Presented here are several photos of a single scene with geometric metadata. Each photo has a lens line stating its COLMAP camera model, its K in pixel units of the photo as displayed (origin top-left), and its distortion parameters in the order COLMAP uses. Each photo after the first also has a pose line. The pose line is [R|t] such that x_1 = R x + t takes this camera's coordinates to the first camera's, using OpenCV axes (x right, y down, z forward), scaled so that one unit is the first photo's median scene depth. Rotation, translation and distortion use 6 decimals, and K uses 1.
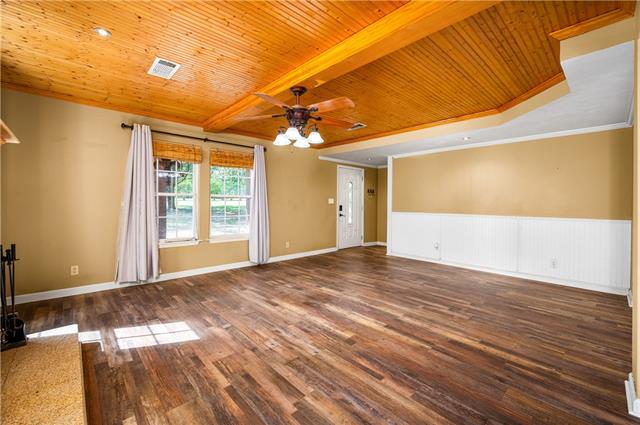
lens RADIAL K [[271.4, 0, 317.3], [0, 271.4, 204.8], [0, 0, 1]] dist [-0.000884, -0.000057]
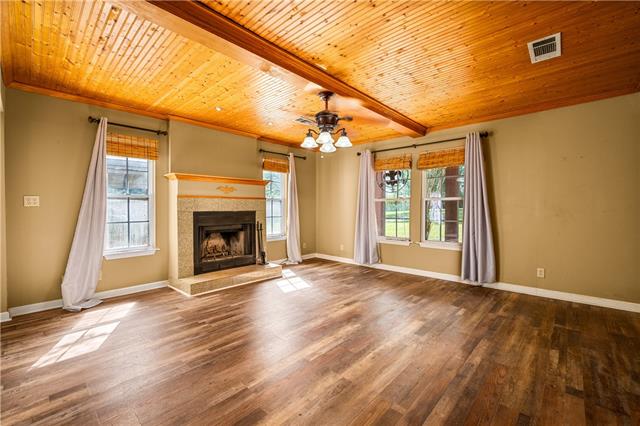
lens RADIAL K [[271.4, 0, 317.3], [0, 271.4, 205.3], [0, 0, 1]] dist [-0.000884, -0.000057]
pose [[0.080615, -0.011651, -0.996677, 0.870453], [-0.005116, 0.999914, -0.012103, 0.004548], [0.996732, 0.006075, 0.080548, 0.802960]]
